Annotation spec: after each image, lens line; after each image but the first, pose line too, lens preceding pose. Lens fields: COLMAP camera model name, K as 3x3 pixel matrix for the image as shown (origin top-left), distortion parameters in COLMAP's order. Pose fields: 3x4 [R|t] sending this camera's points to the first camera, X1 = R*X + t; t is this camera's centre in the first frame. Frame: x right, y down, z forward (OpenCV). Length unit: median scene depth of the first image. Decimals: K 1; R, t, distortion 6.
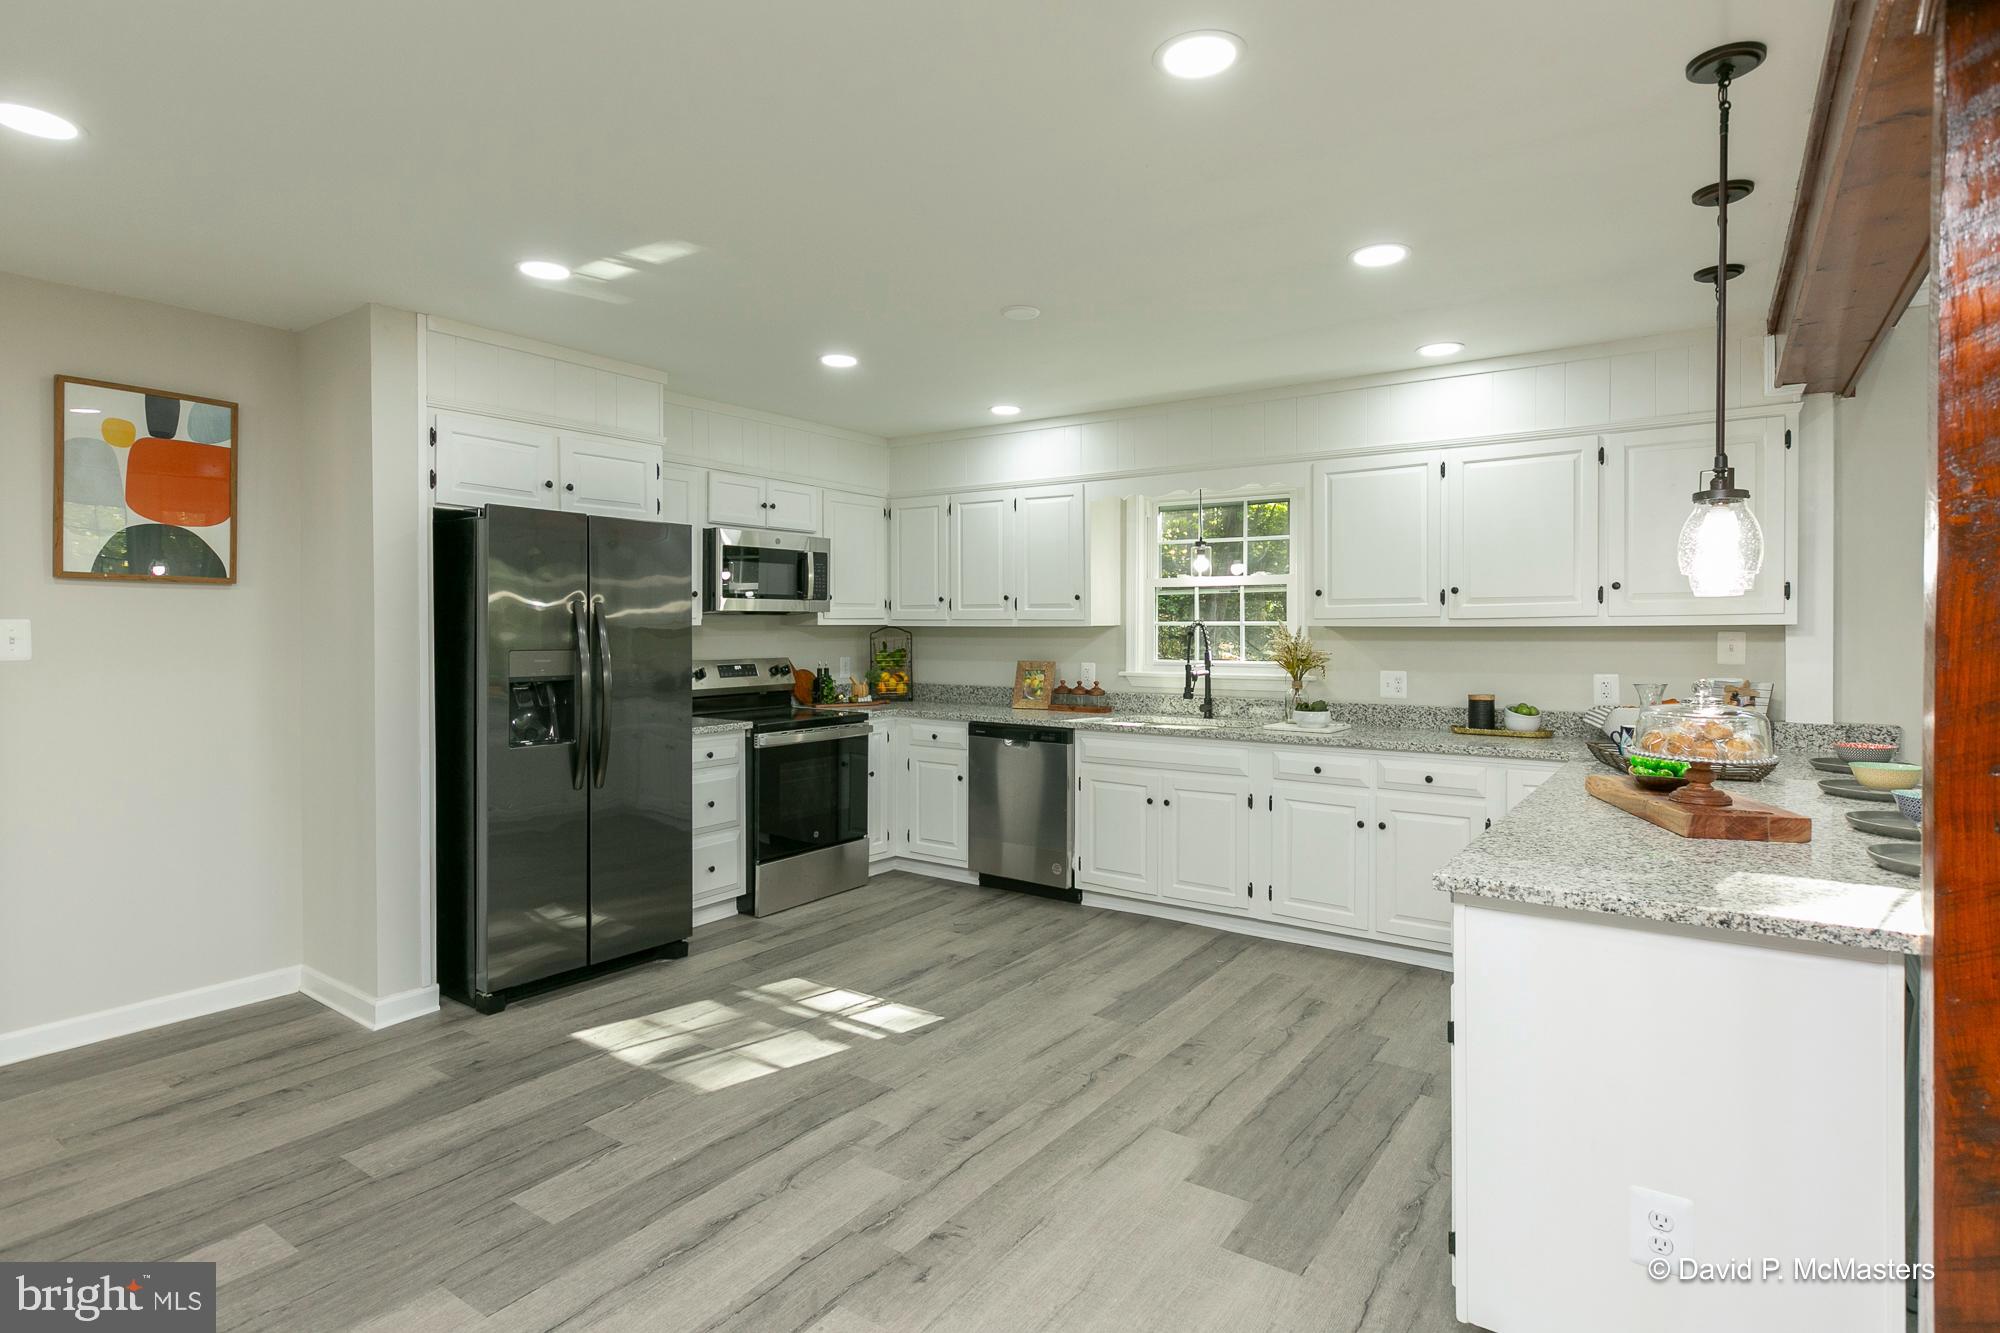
lens RADIAL K [[1030.4, 0, 992.3], [0, 1030.4, 641.5], [0, 0, 1]] dist [-0.000192, -0.000220]
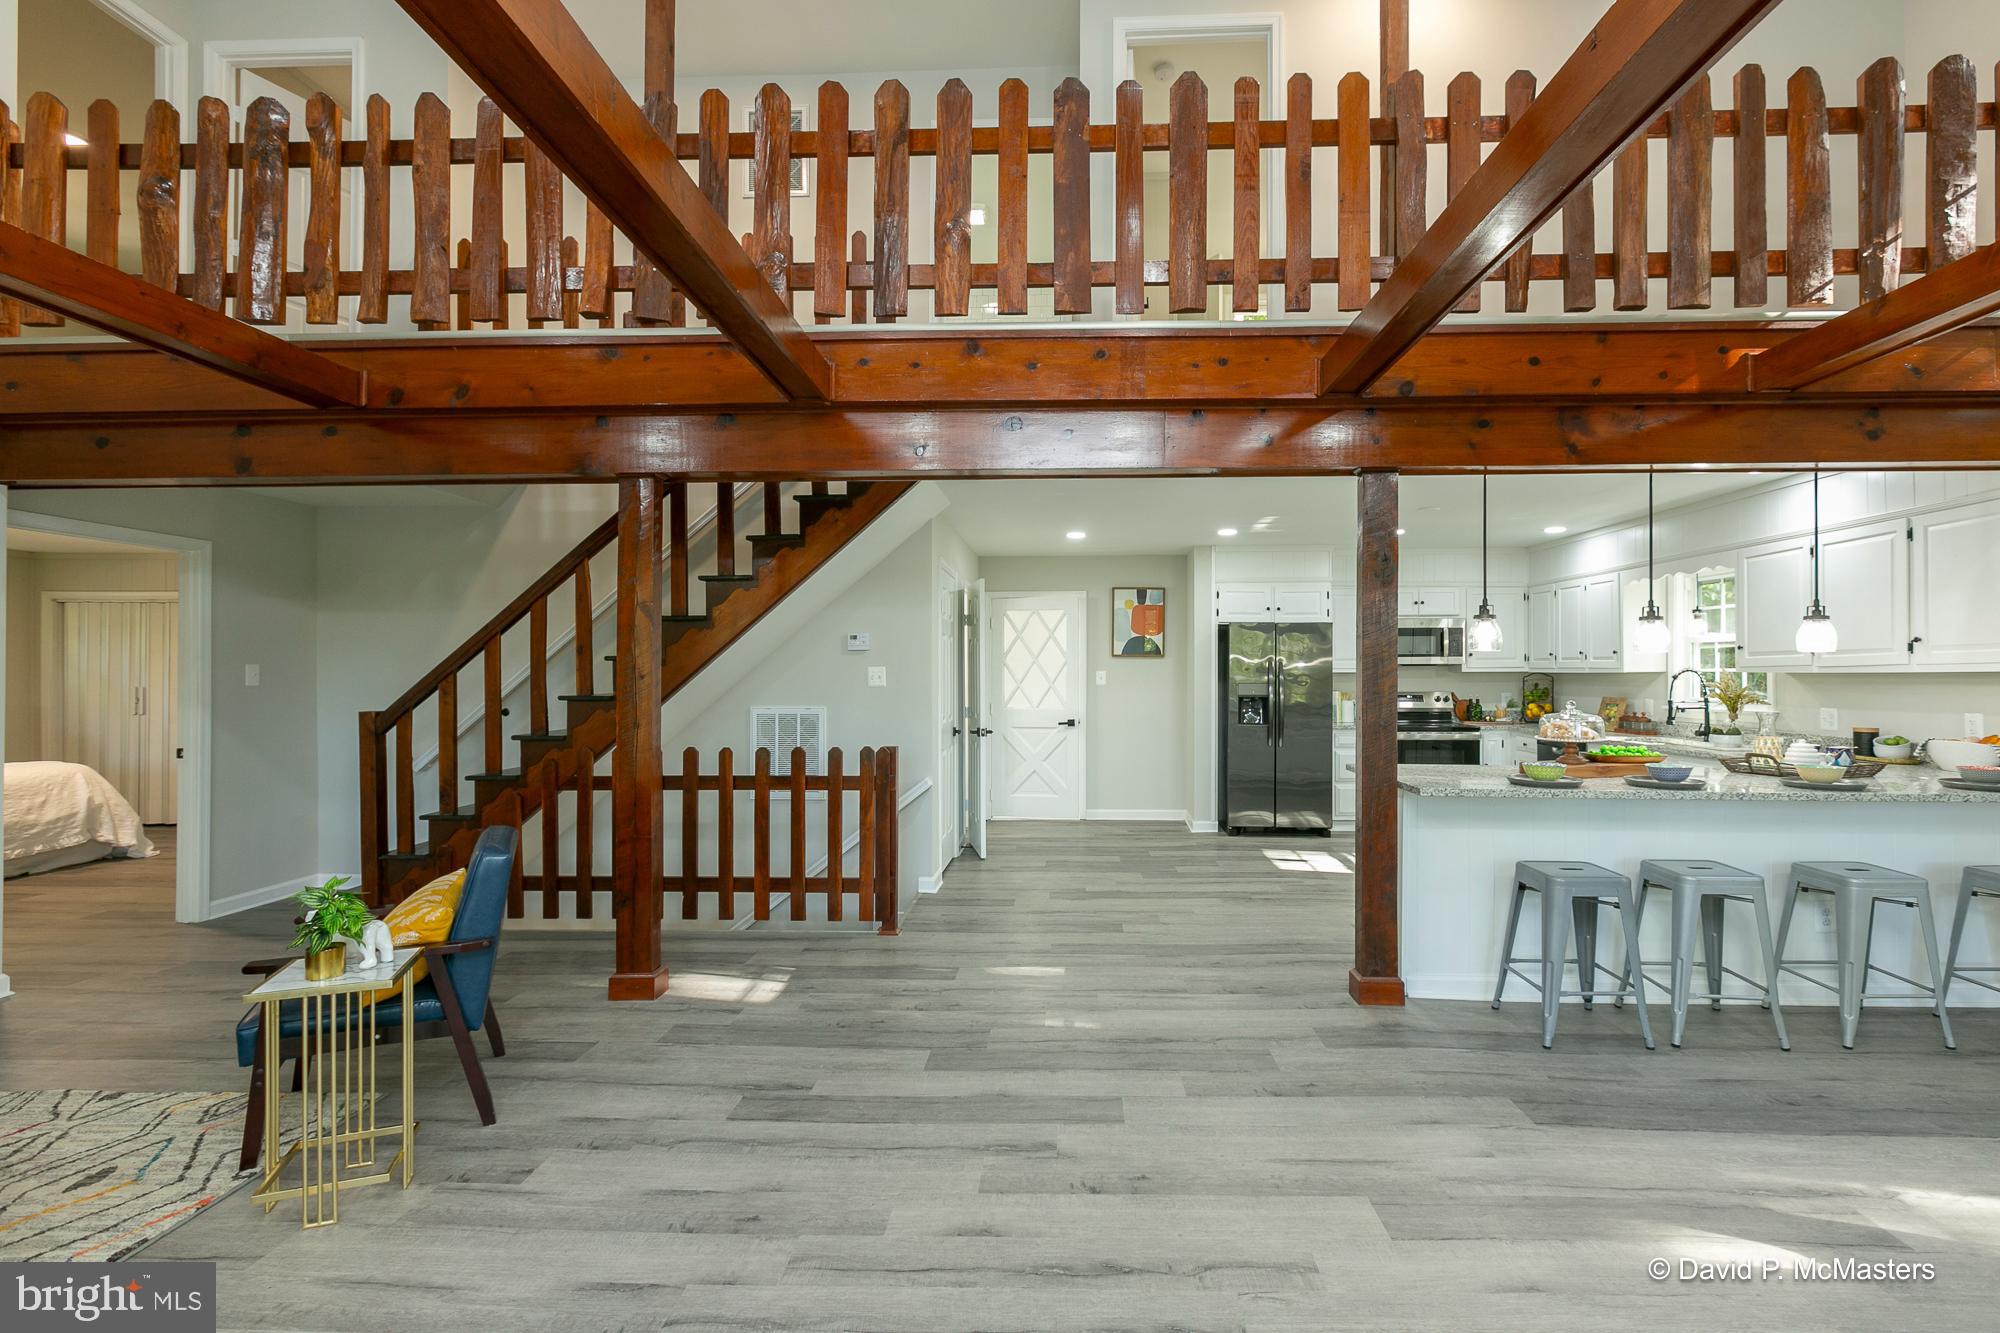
lens RADIAL K [[903.6, 0, 1044.9], [0, 903.6, 670.1], [0, 0, 1]] dist [0.003553, -0.000171]
pose [[0.546409, -0.003376, -0.837512, 0.720448], [-0.010148, 0.999892, -0.010652, 0.003457], [0.837457, 0.014319, 0.546315, -0.353394]]
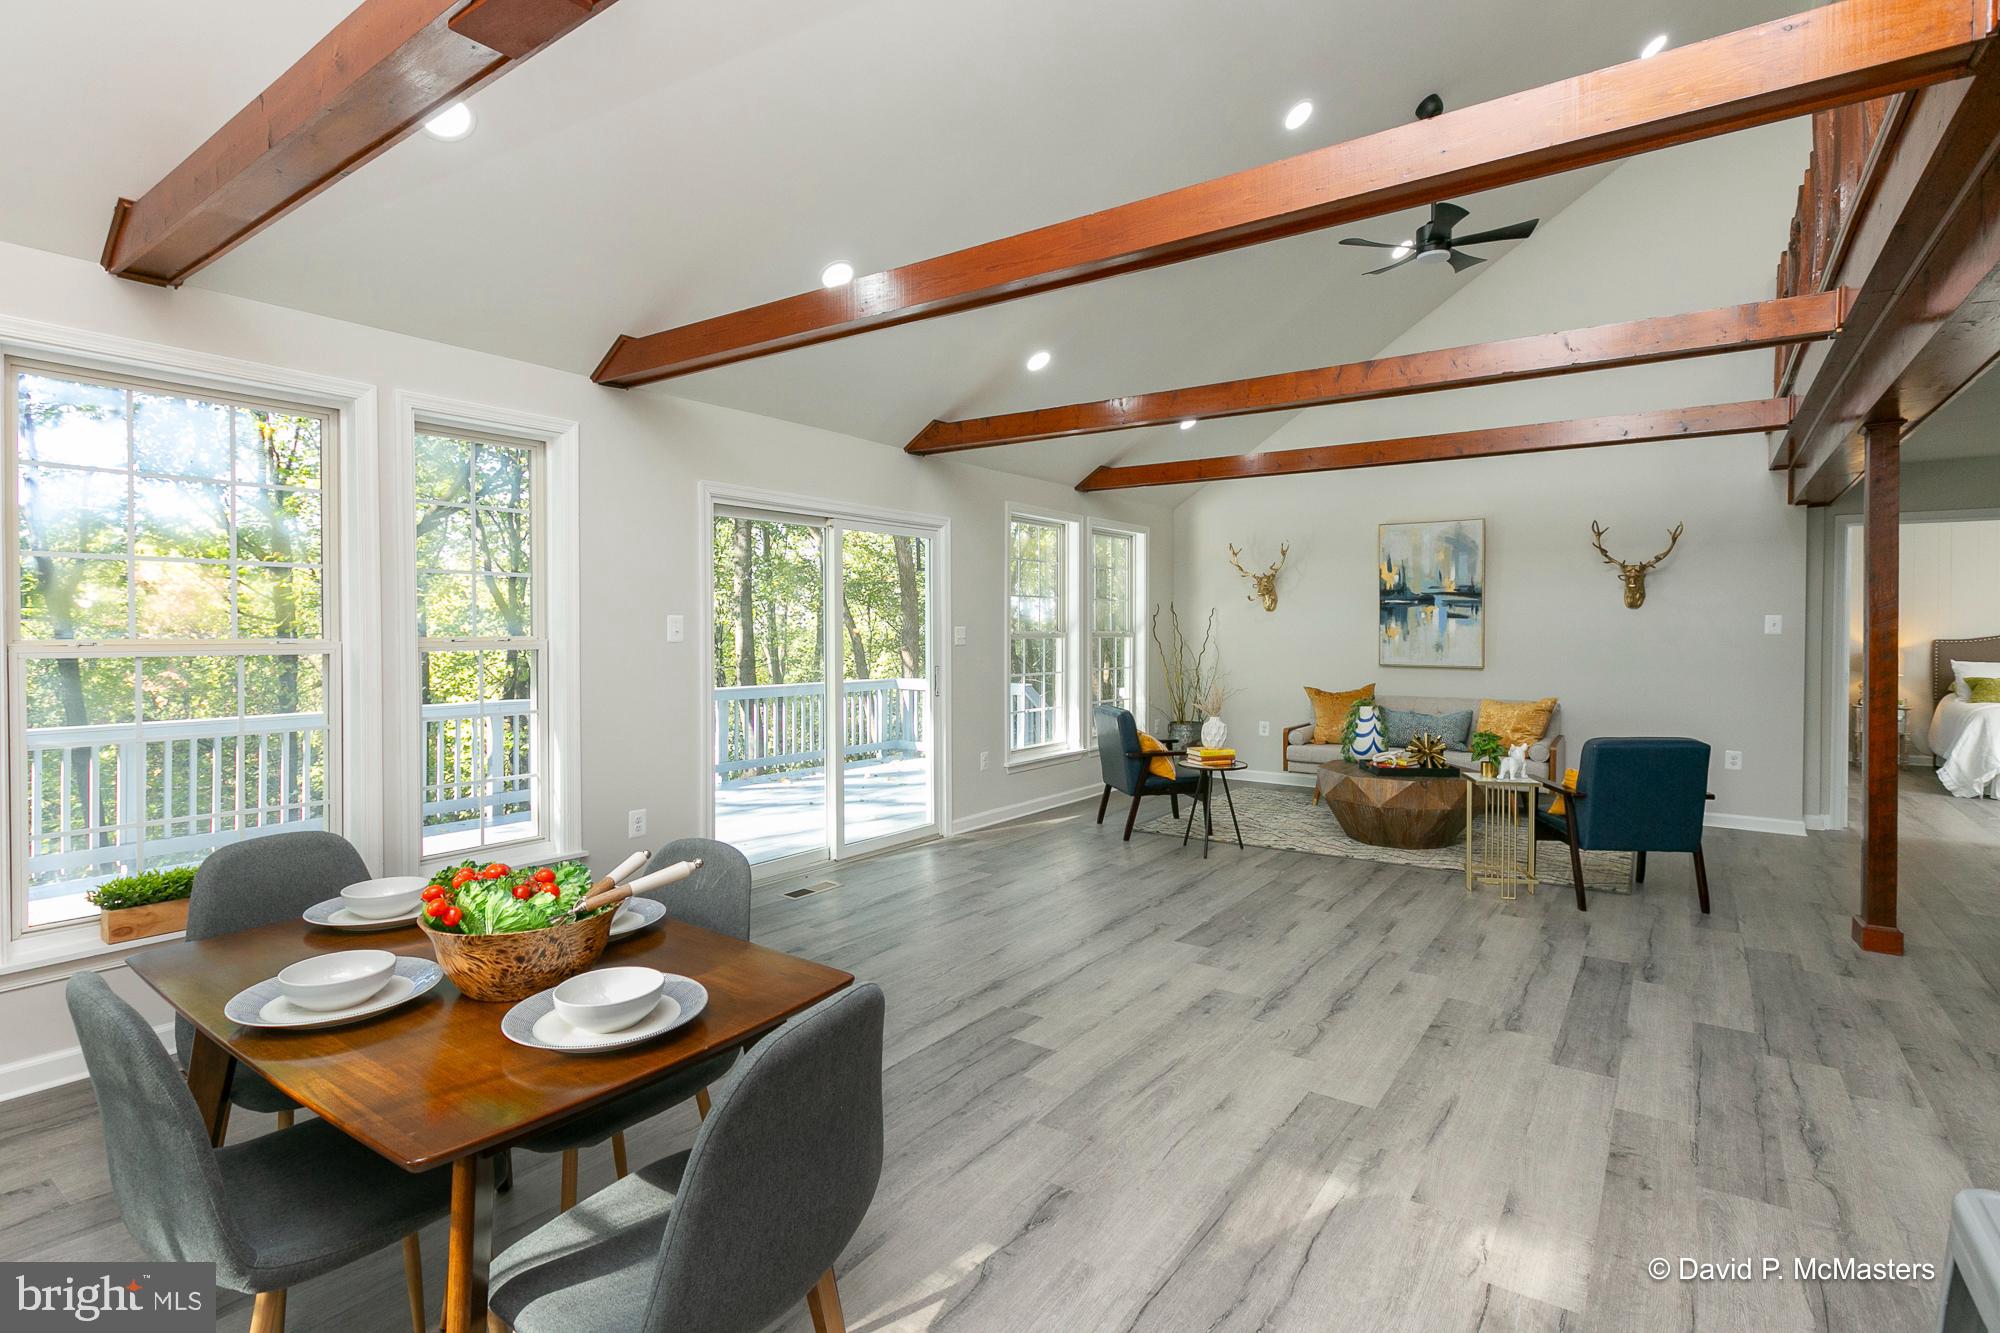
lens RADIAL K [[943.5, 0, 1006.9], [0, 943.5, 648.5], [0, 0, 1]] dist [-0.001294, -0.000279]
pose [[-0.999962, 0.002122, 0.008470, 0.620064], [0.002379, 0.999535, 0.030392, -0.003503], [-0.008402, 0.030411, -0.999502, 0.548400]]
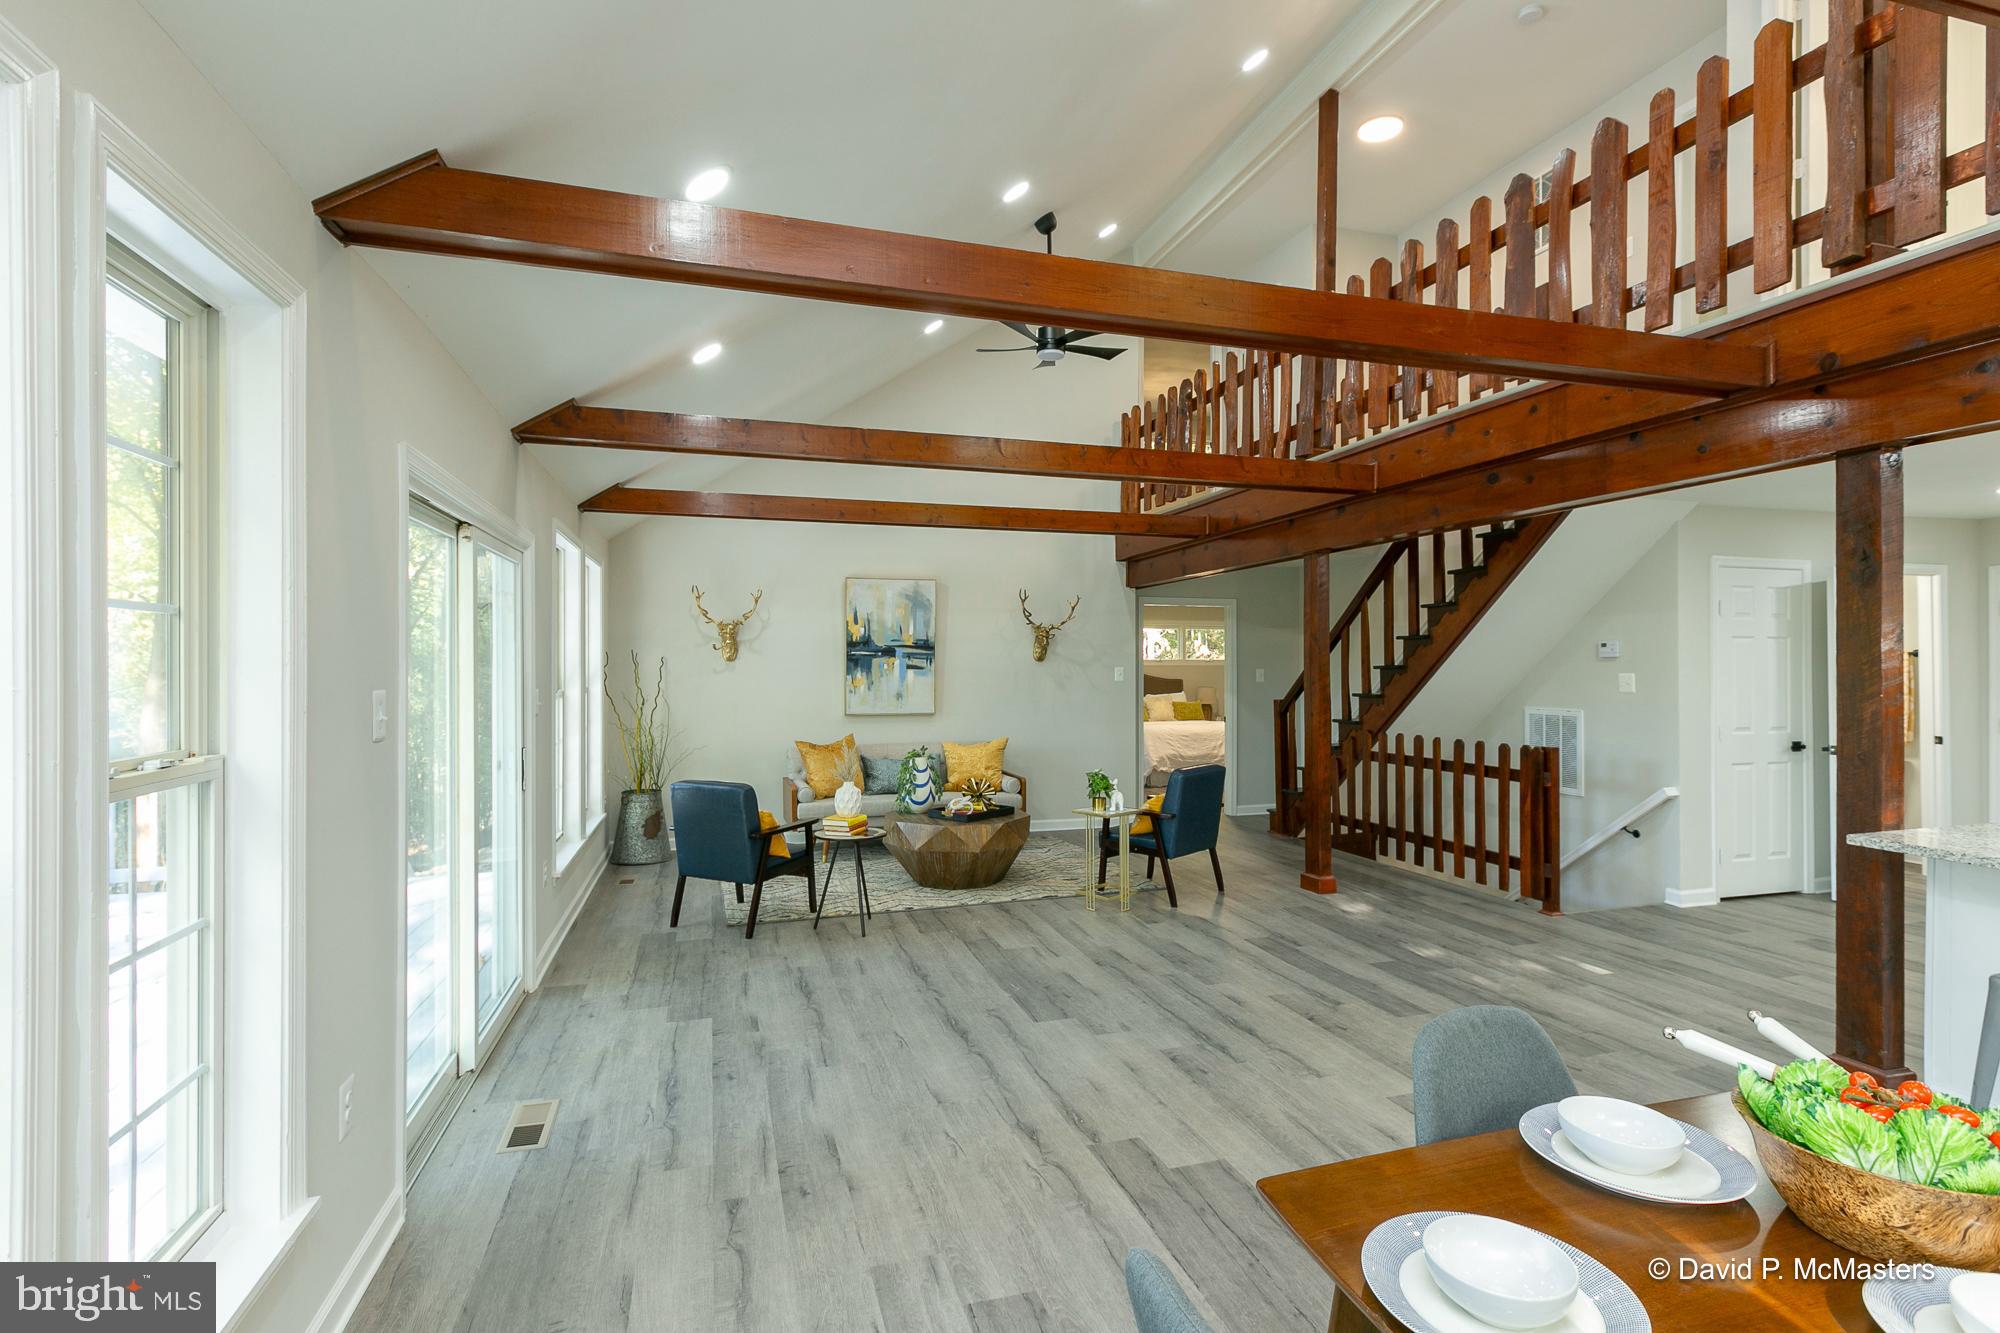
lens RADIAL K [[962.3, 0, 1006.2], [0, 962.3, 662.0], [0, 0, 1]] dist [0.004583, 0.000350]
pose [[-0.614756, 0.001212, -0.788717, 1.114369], [-0.006282, 0.999960, 0.006433, -0.027500], [0.788693, 0.008910, -0.614723, 0.211496]]
